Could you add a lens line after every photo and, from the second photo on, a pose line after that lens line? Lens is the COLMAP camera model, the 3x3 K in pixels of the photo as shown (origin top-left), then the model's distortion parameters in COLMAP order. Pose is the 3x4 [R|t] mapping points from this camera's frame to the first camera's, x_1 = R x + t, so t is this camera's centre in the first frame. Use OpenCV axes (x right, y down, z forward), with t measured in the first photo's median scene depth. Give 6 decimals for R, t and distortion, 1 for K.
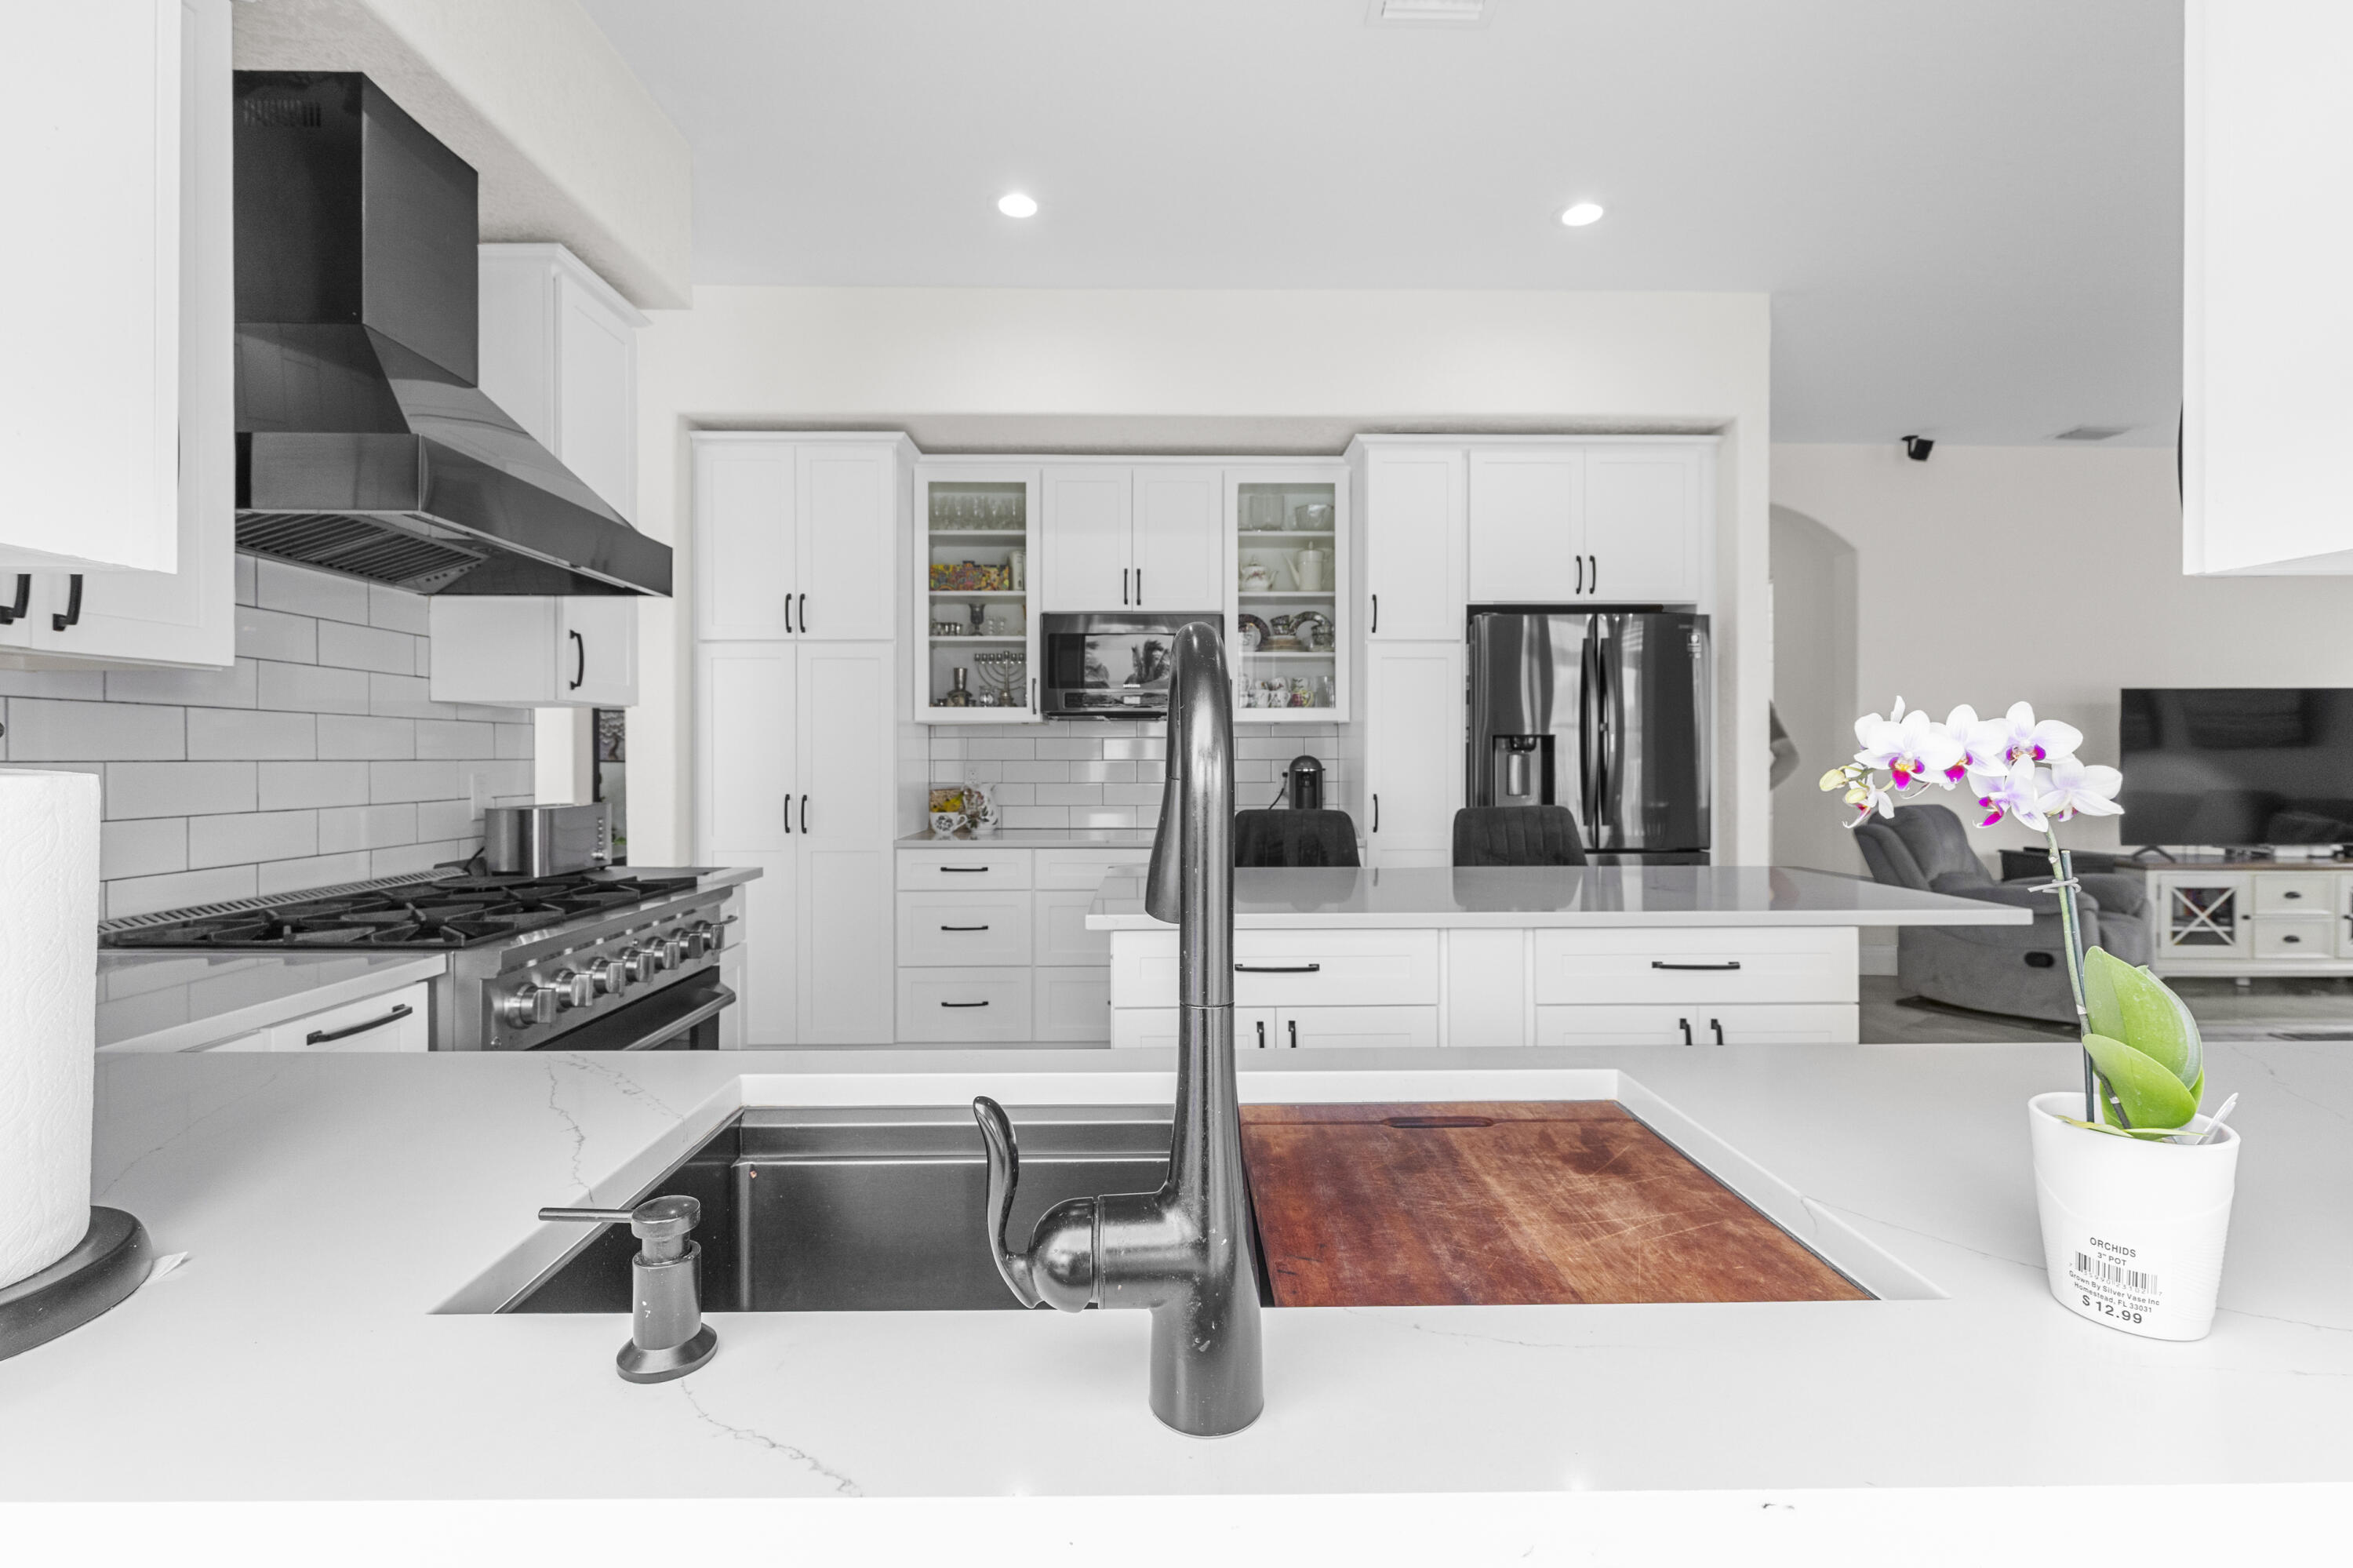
lens RADIAL K [[1056.3, 0, 1176.5], [0, 1056.3, 764.3], [0, 0, 1]] dist [0.008840, -0.002405]
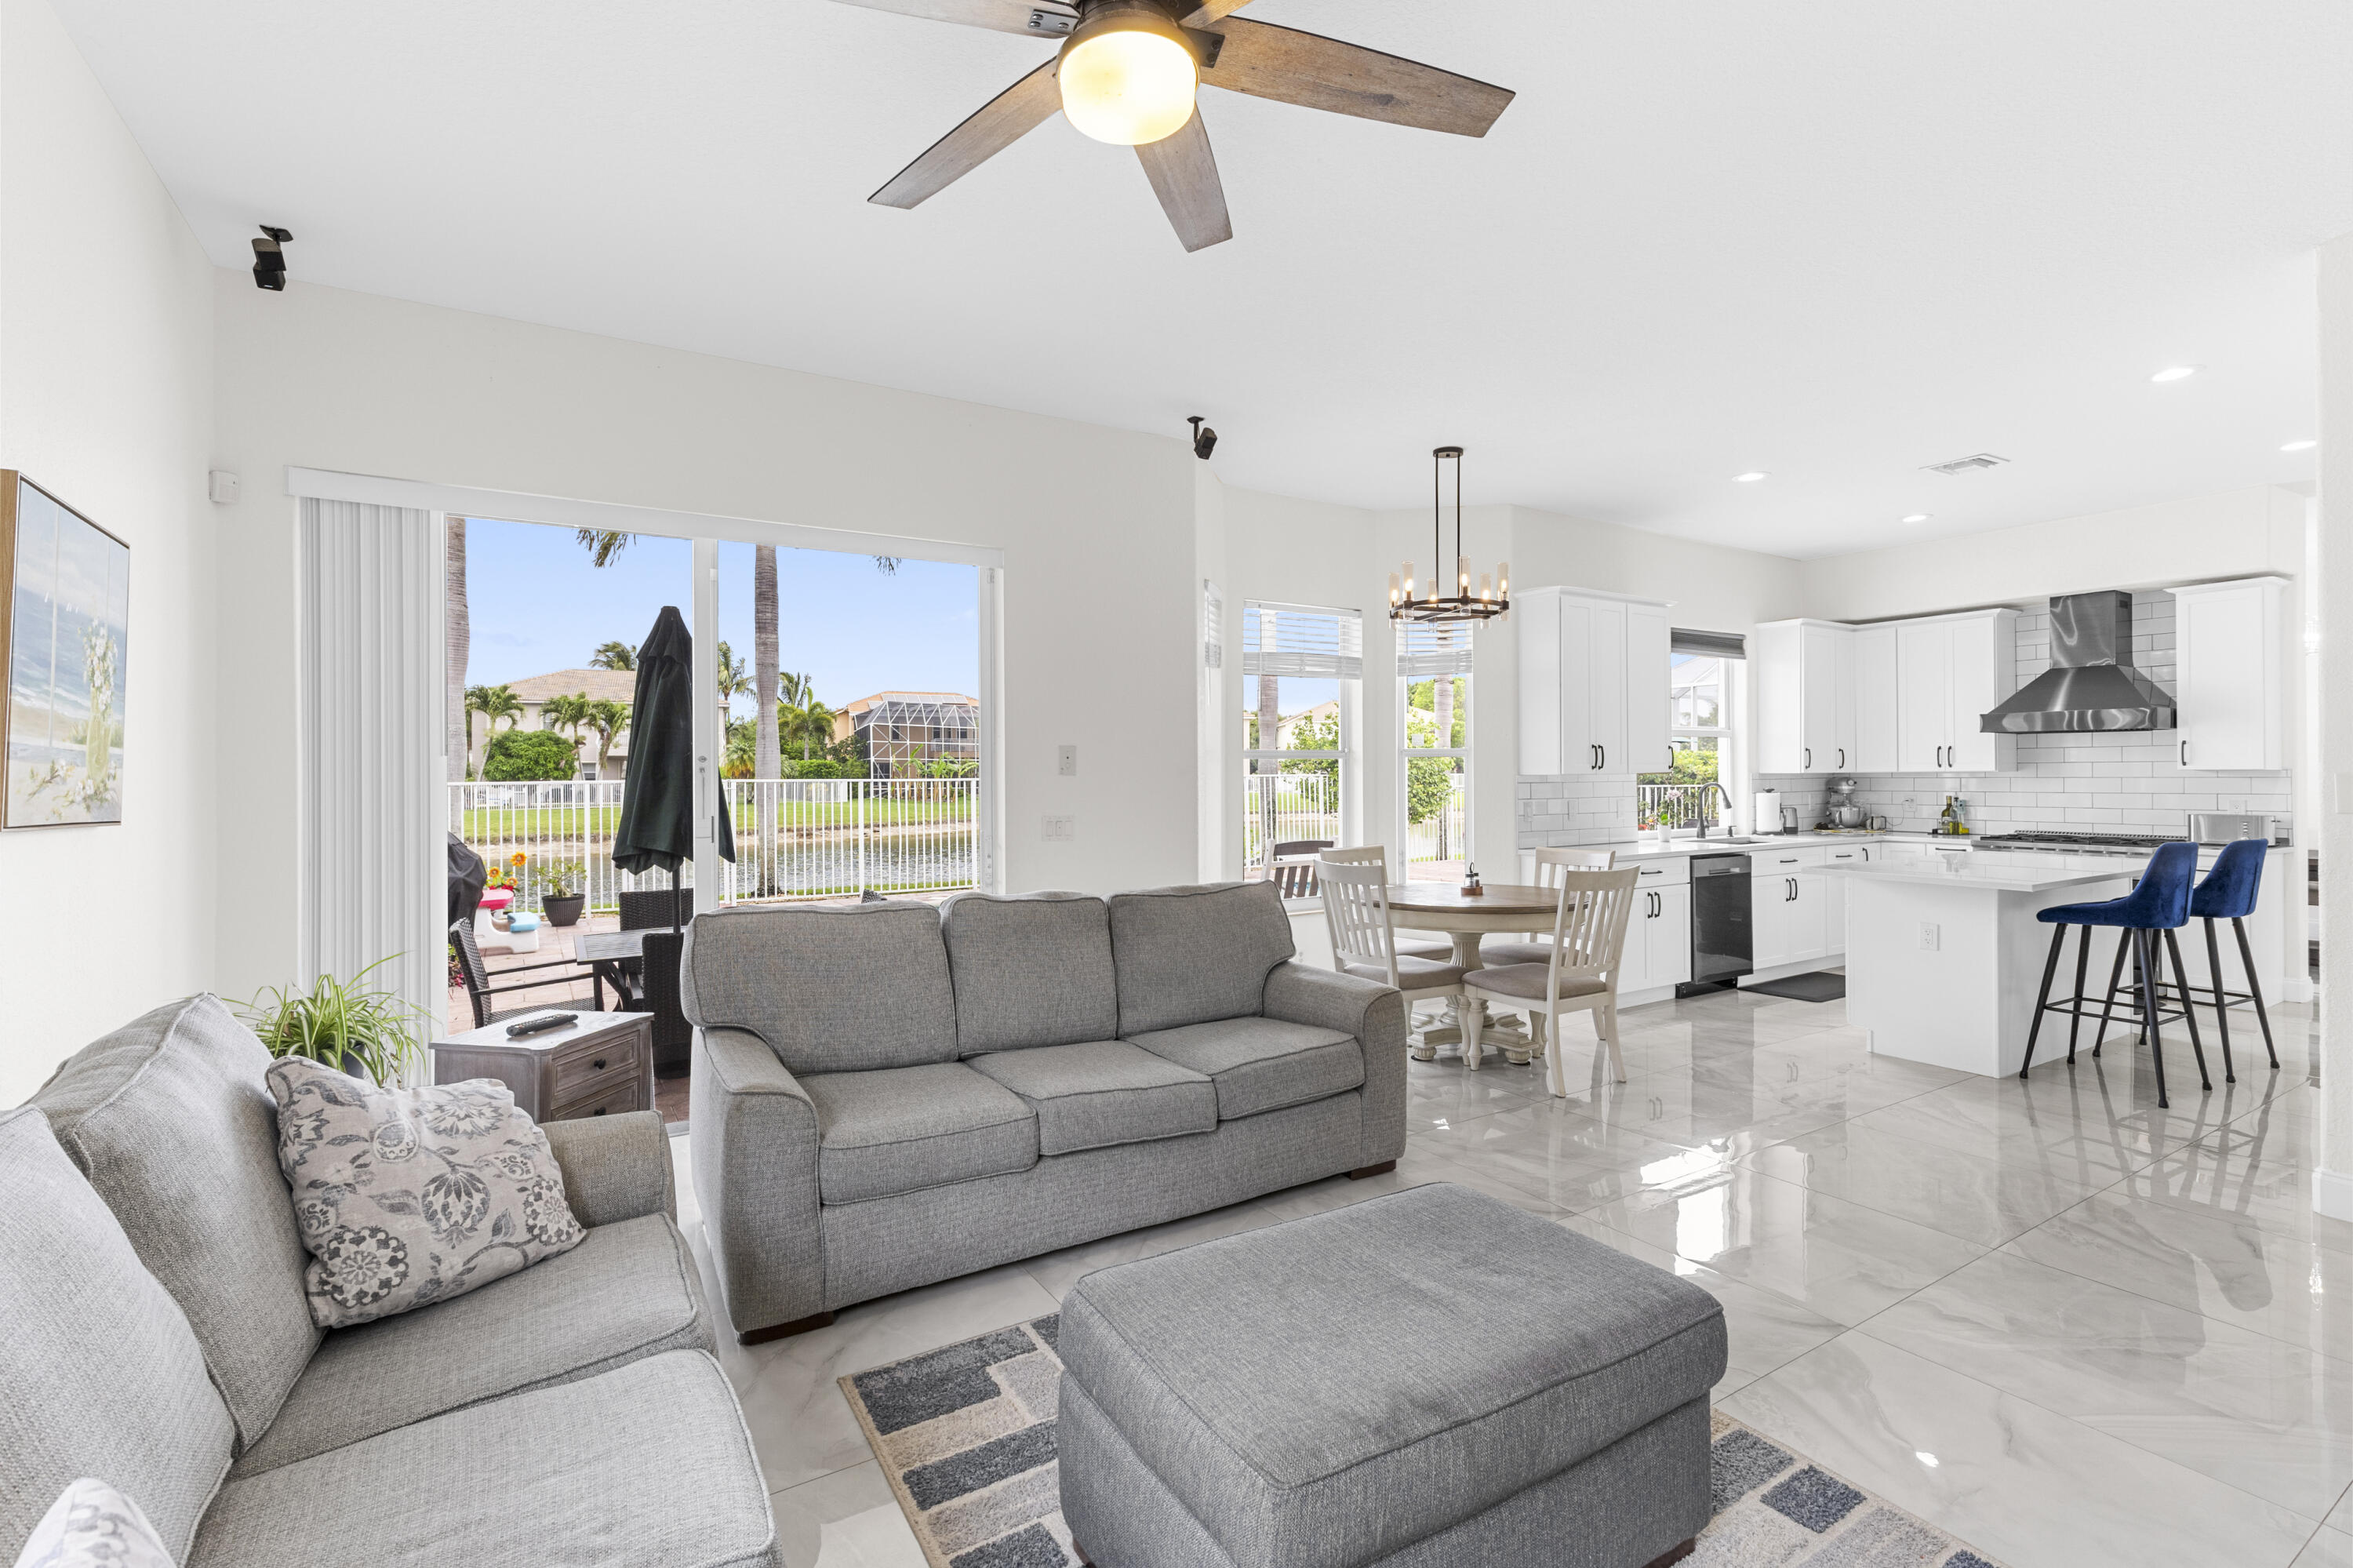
lens RADIAL K [[1056.3, 0, 1182.0], [0, 1056.3, 773.8], [0, 0, 1]] dist [0.008840, -0.002405]
pose [[-0.860052, 0.007033, -0.510159, 1.583582], [0.005856, 0.999975, 0.003913, -0.044917], [0.510173, 0.000378, -0.860071, 1.149805]]
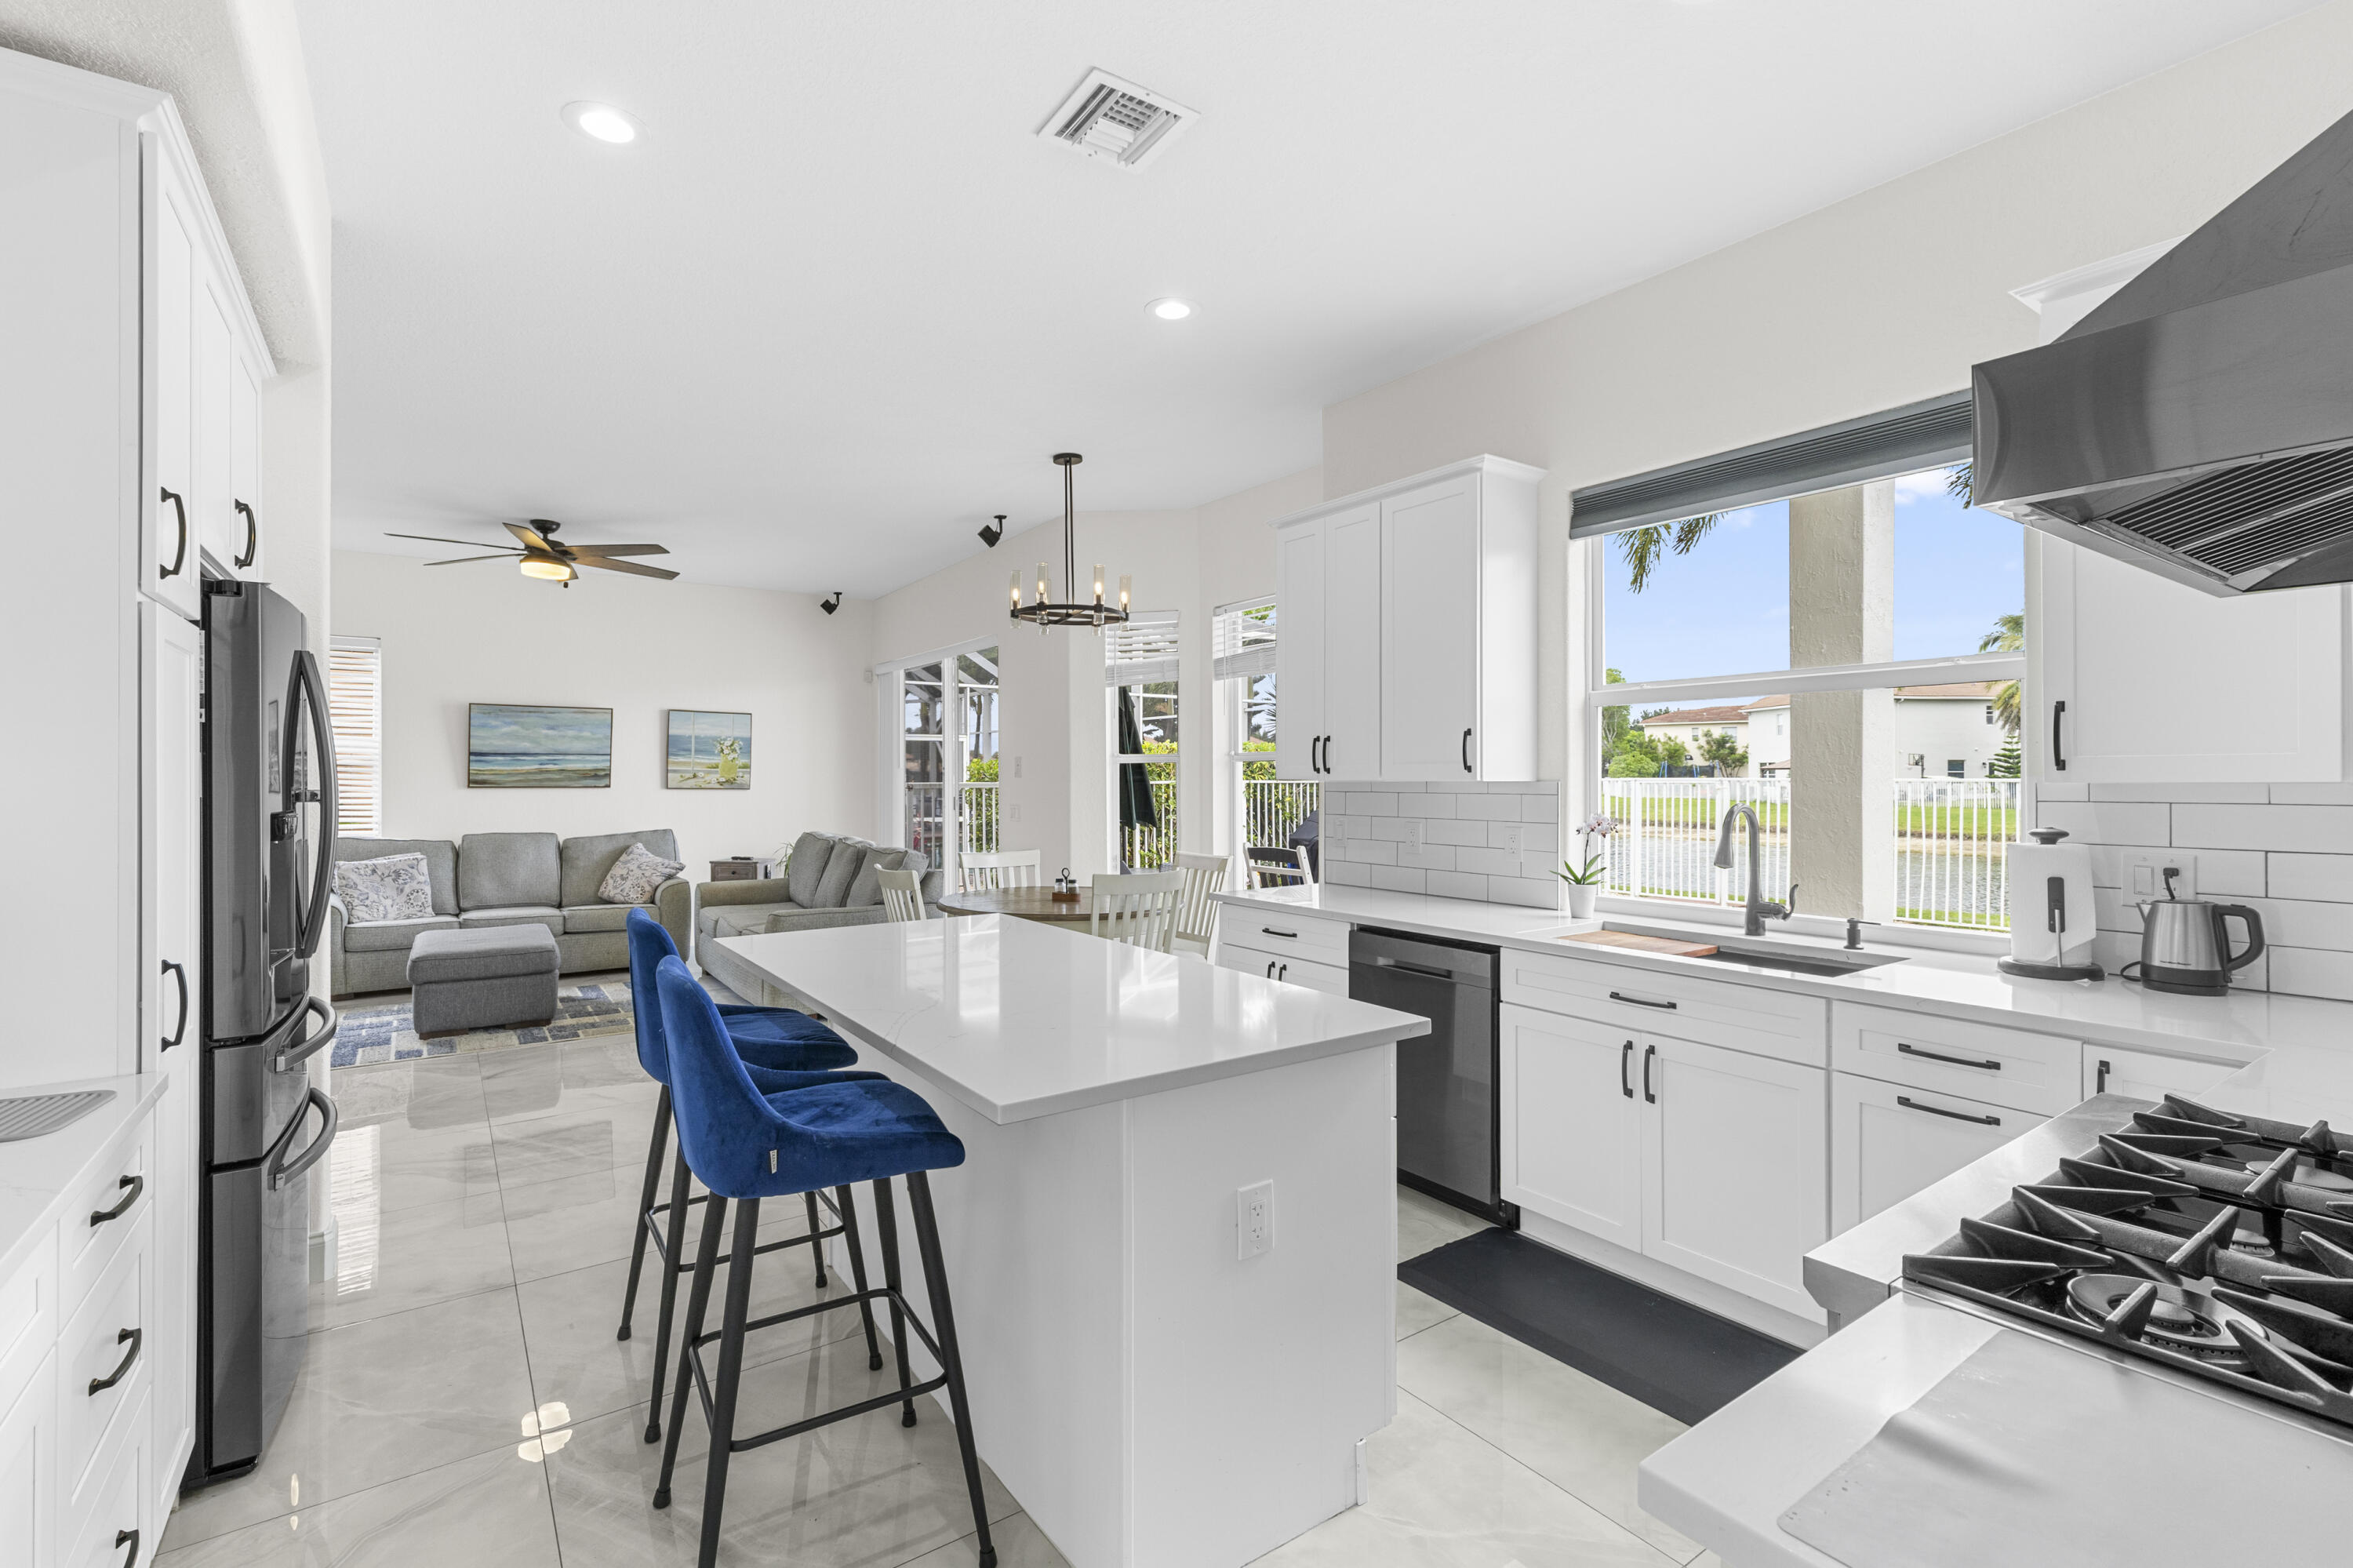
lens RADIAL K [[1056.3, 0, 1183.9], [0, 1056.3, 774.5], [0, 0, 1]] dist [0.008840, -0.002405]
pose [[-0.557138, 0.004315, 0.830409, -0.366251], [0.006743, 0.999977, -0.000673, -0.040565], [-0.830393, 0.005224, -0.557154, 0.836856]]
